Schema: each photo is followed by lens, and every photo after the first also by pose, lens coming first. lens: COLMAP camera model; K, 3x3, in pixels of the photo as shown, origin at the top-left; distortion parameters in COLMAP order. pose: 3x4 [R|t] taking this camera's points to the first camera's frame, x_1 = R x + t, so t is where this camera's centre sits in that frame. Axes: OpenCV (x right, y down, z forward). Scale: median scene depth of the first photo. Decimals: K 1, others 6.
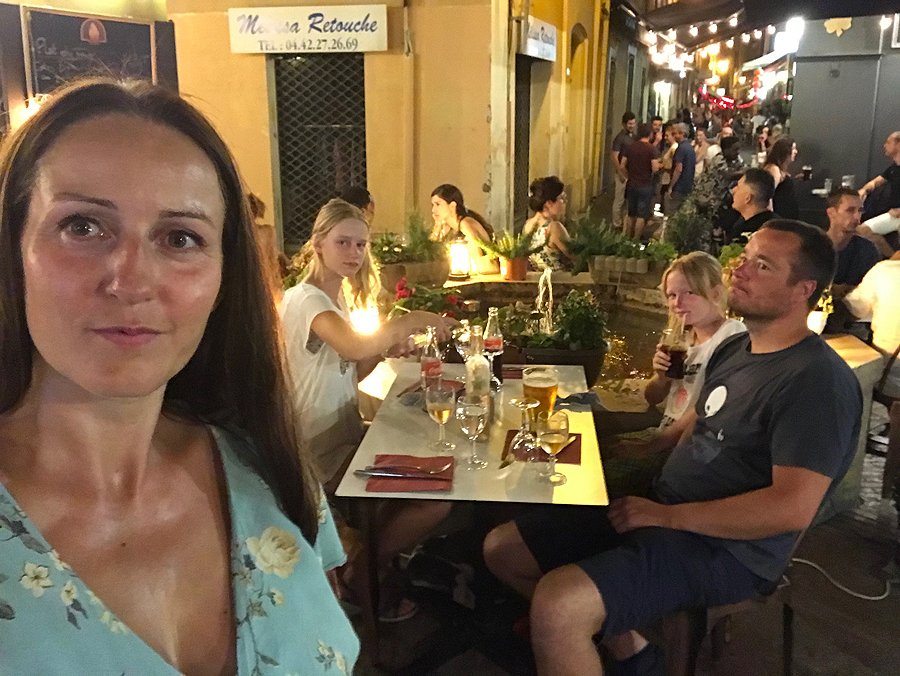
lens RADIAL K [[851.4, 0, 450.4], [0, 851.4, 339.0], [0, 0, 1]] dist [0.003602, -0.003369]
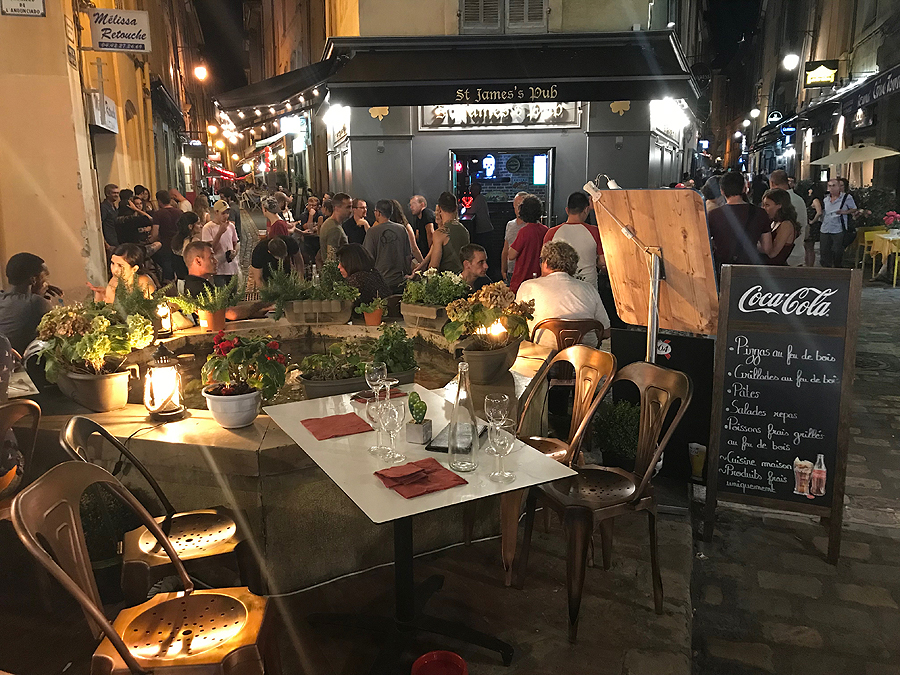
lens RADIAL K [[737.8, 0, 444.8], [0, 737.8, 331.5], [0, 0, 1]] dist [0.027788, -0.009805]
pose [[0.830102, -0.113398, 0.545959, -0.079819], [0.147434, 0.988894, -0.018768, -0.003957], [-0.537767, 0.096072, 0.837602, 0.029355]]
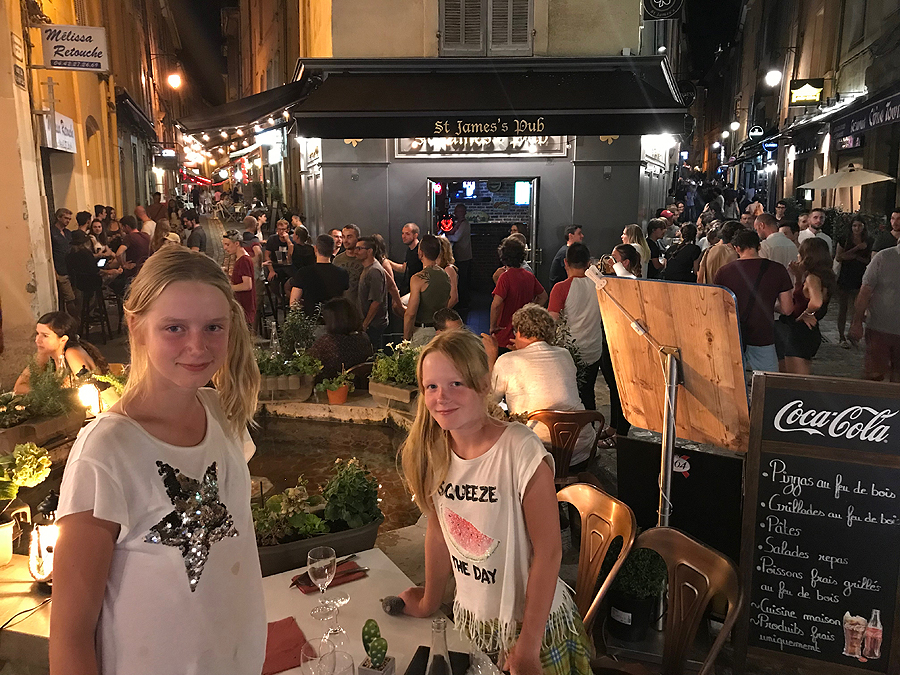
lens RADIAL K [[741.3, 0, 437.9], [0, 741.3, 328.8], [0, 0, 1]] dist [0.028141, -0.010884]
pose [[0.819835, -0.102052, 0.563433, -0.048650], [0.142913, 0.989317, -0.028758, -0.038379], [-0.554479, 0.104098, 0.825661, 0.065162]]
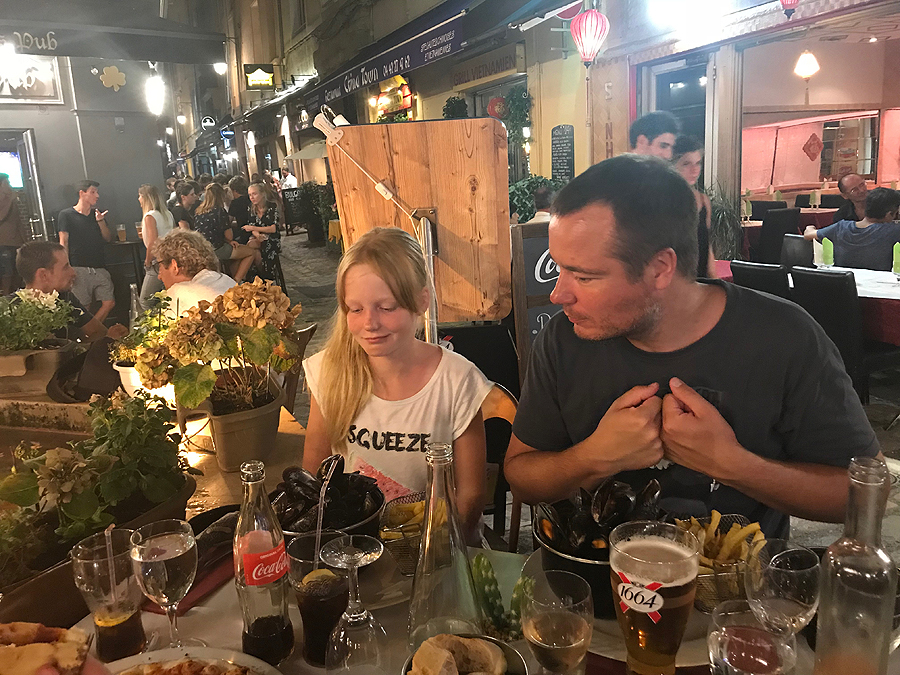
lens RADIAL K [[737.8, 0, 444.8], [0, 737.8, 331.5], [0, 0, 1]] dist [0.027788, -0.009805]
pose [[0.251705, -0.209112, 0.944943, -0.048505], [0.293219, 0.946965, 0.131454, -0.022301], [-0.922316, 0.243988, 0.299671, 0.161648]]
